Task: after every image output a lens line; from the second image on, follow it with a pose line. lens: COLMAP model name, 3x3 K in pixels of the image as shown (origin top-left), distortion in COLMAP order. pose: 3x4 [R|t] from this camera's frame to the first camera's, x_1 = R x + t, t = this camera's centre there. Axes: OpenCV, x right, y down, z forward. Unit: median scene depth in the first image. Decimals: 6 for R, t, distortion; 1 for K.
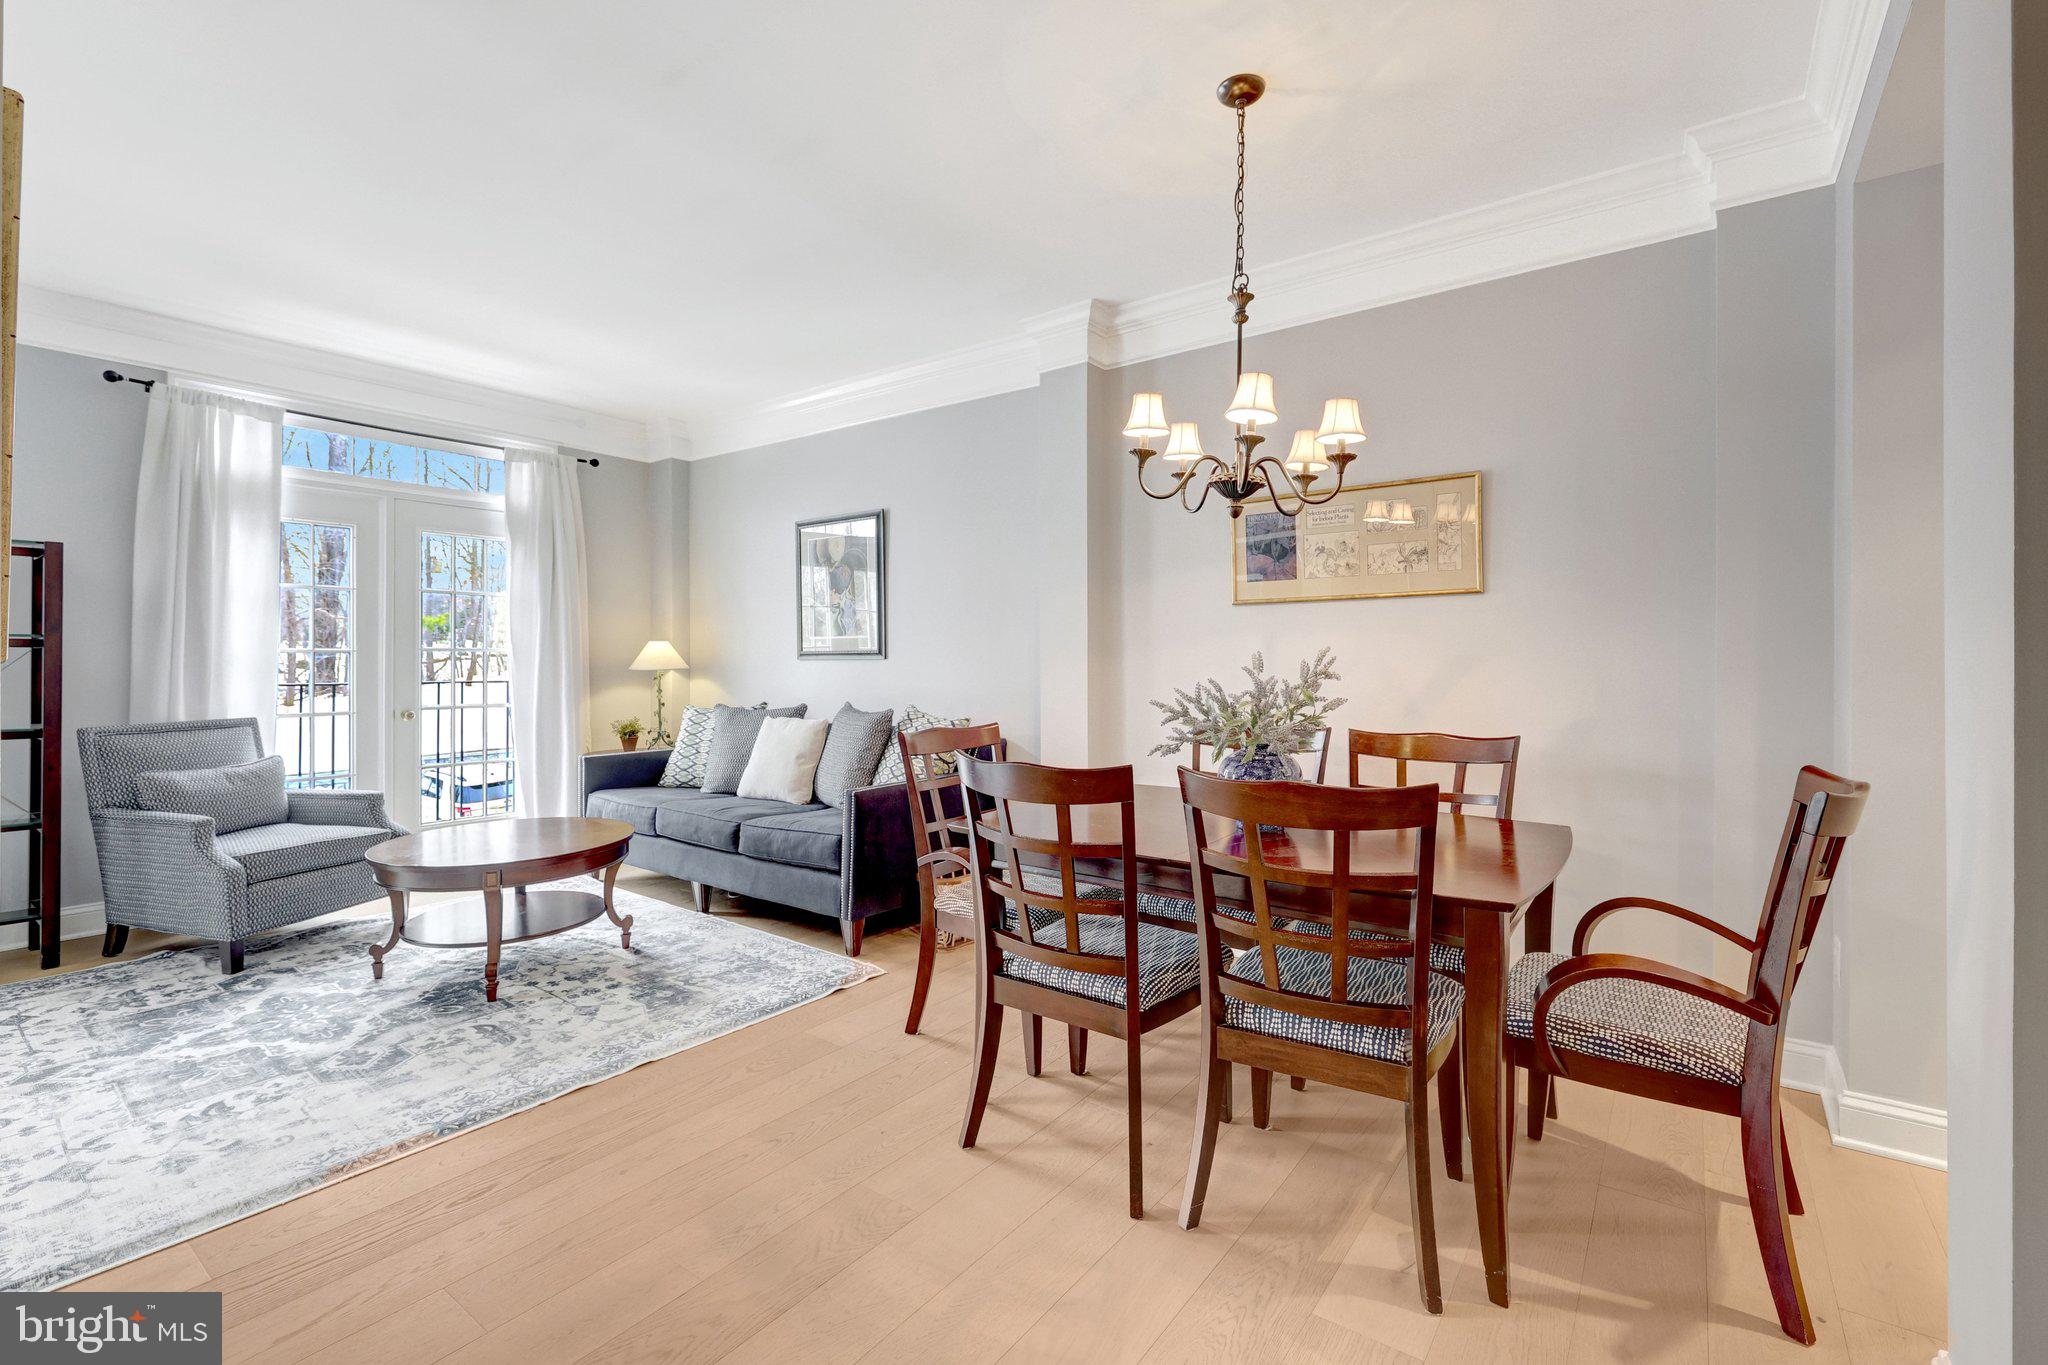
lens RADIAL K [[897.8, 0, 1019.8], [0, 897.8, 662.7], [0, 0, 1]] dist [-0.000559, 0.000151]
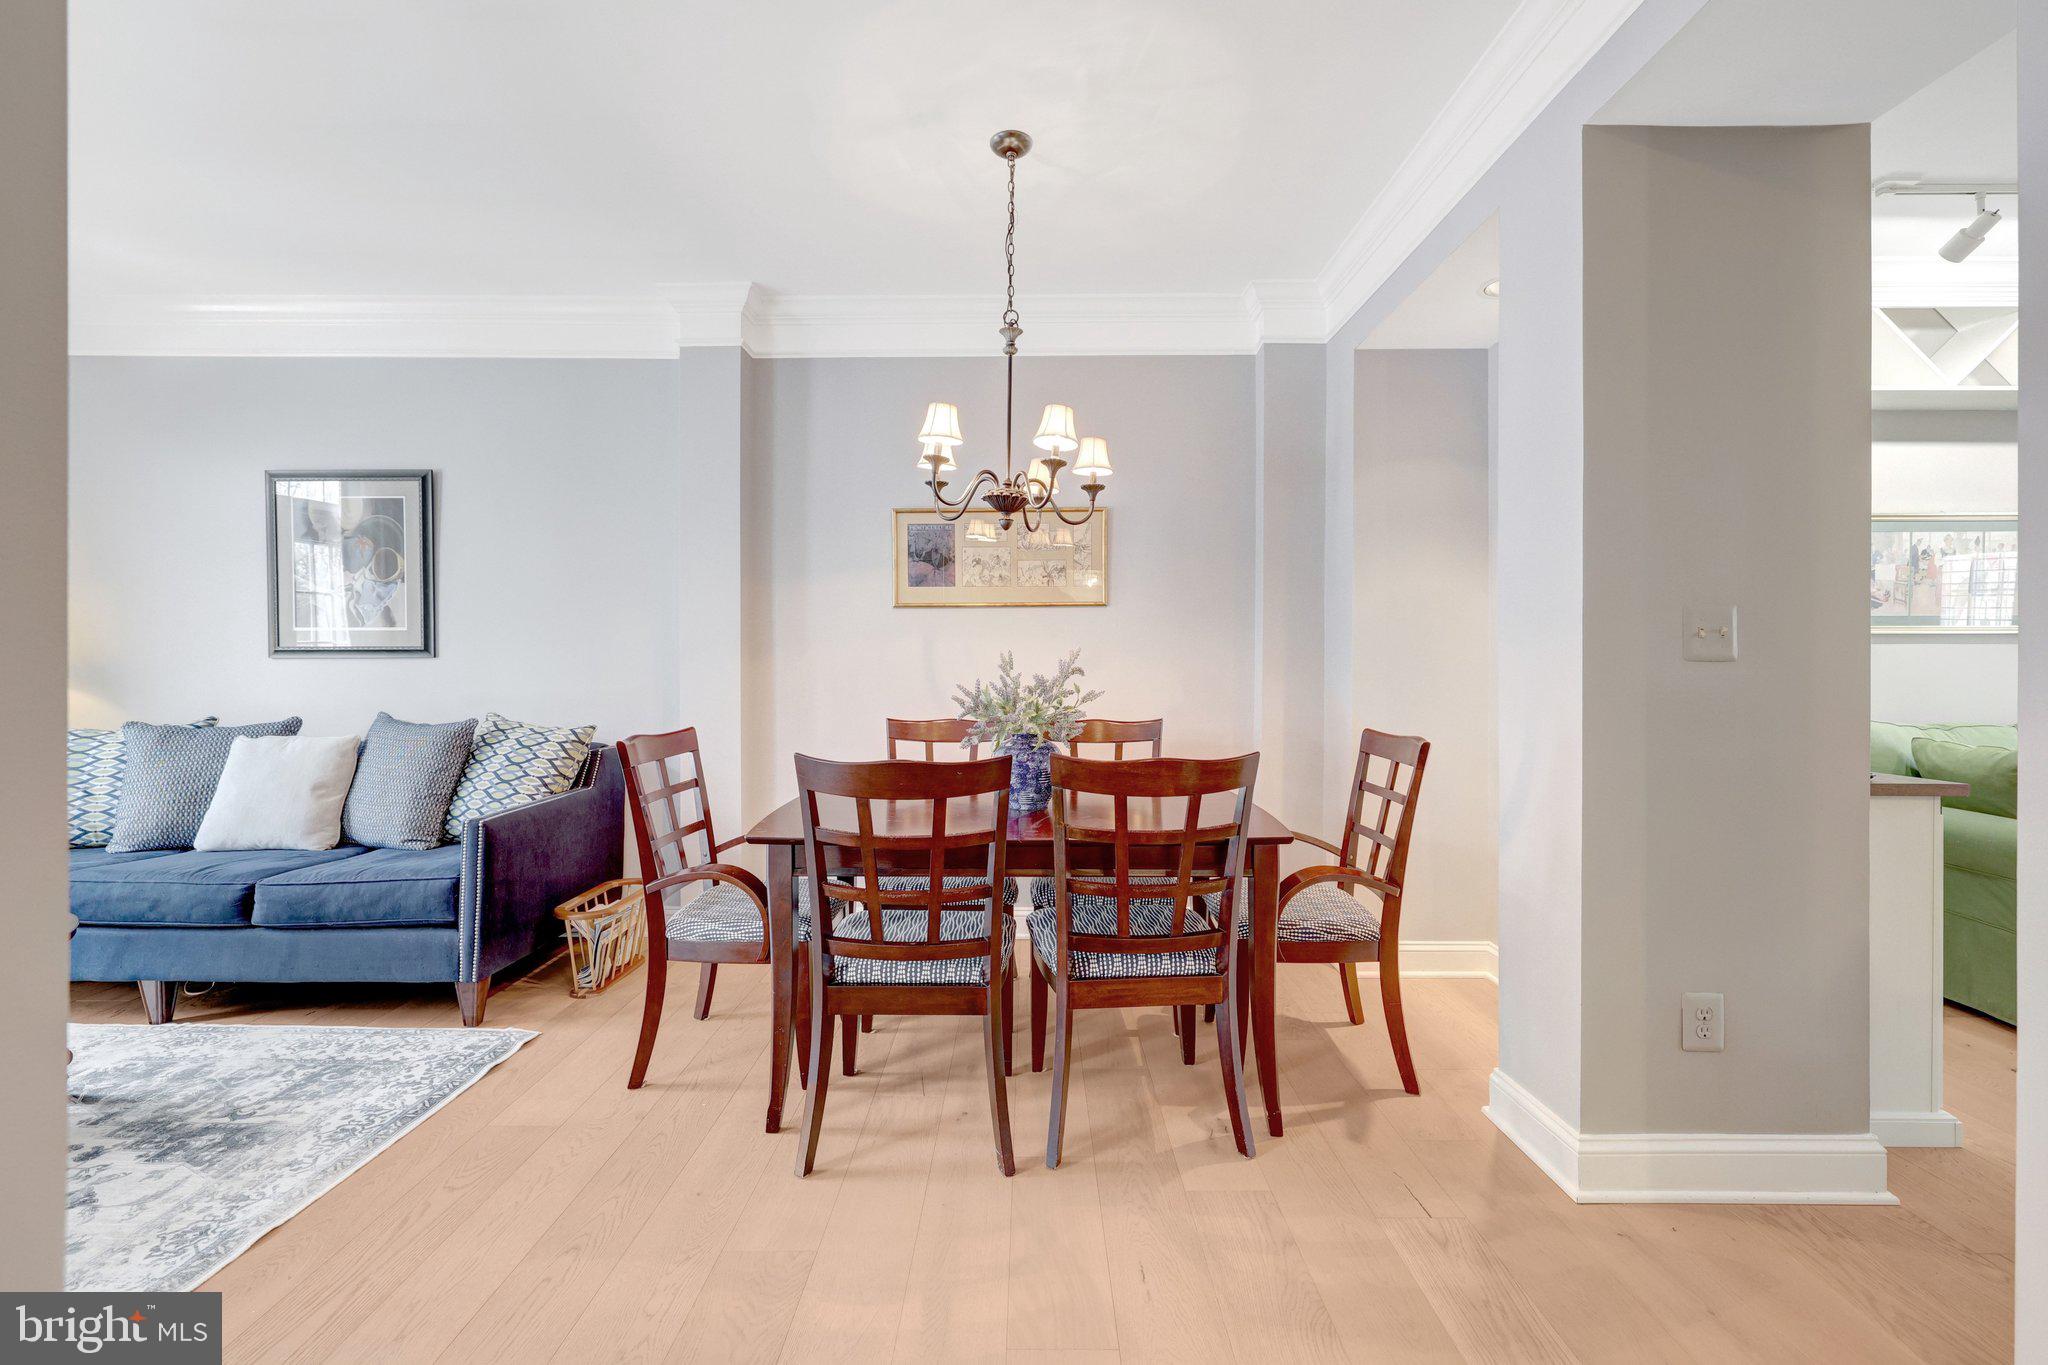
lens RADIAL K [[876.4, 0, 1023.4], [0, 876.4, 668.9], [0, 0, 1]] dist [-0.000512, 0.000054]
pose [[0.805502, -0.002189, 0.592588, -0.273588], [-0.000327, 0.999991, 0.004139, 0.004165], [-0.592592, -0.003527, 0.805495, 0.083867]]
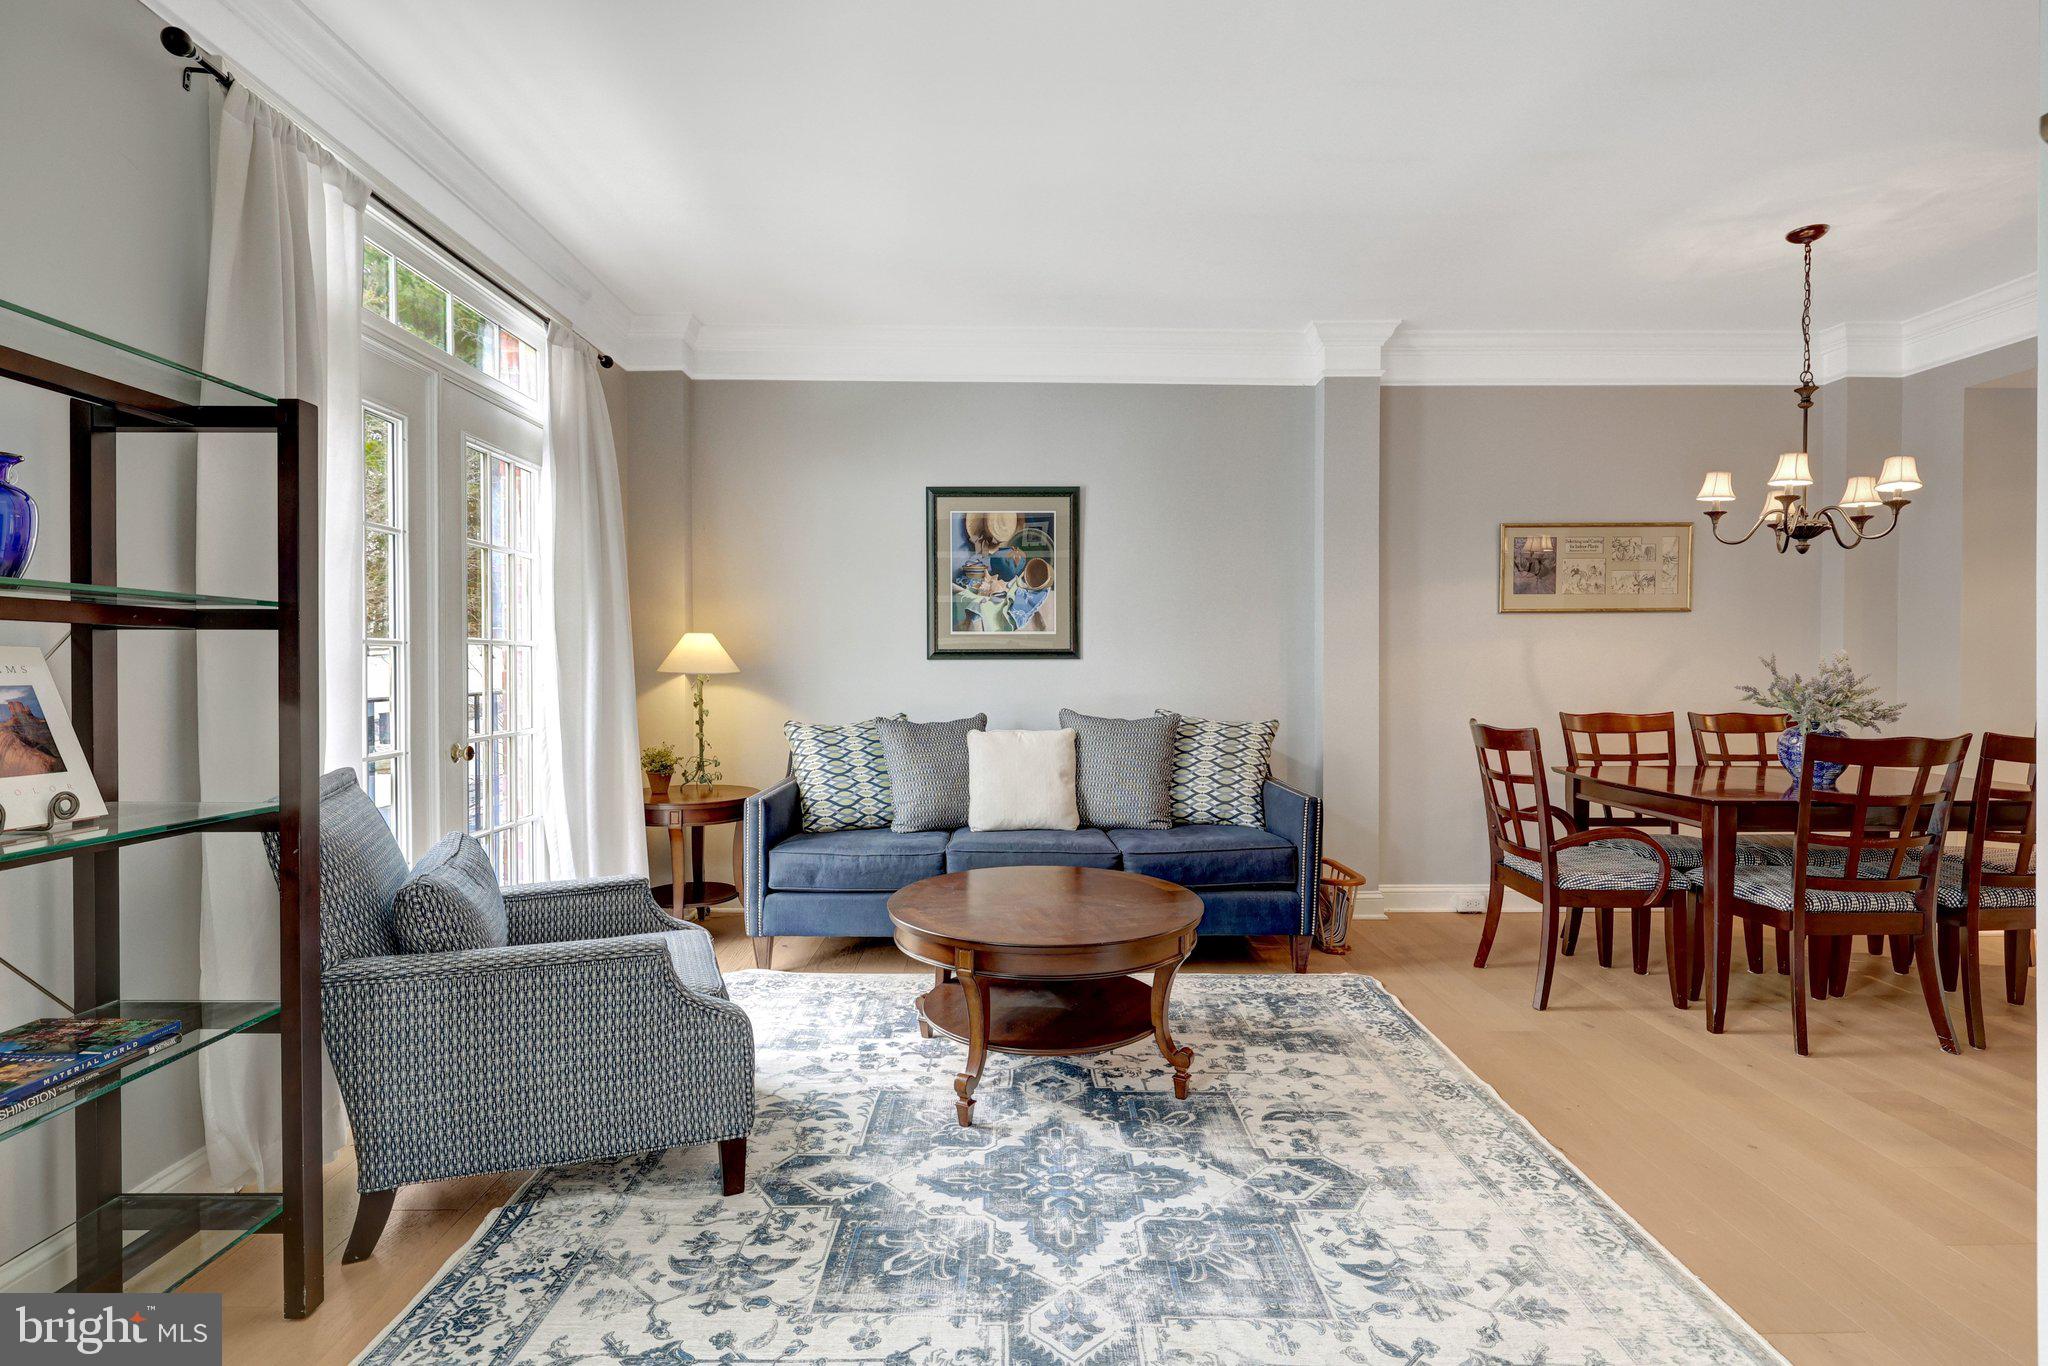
lens RADIAL K [[999.8, 0, 1024.0], [0, 999.8, 683.0], [0, 0, 1]] dist [-0.004056, -0.000747]
pose [[0.793372, -0.012686, 0.608604, -1.134530], [0.001258, 0.999815, 0.019201, 0.001076], [-0.608735, -0.014468, 0.793241, 0.374560]]
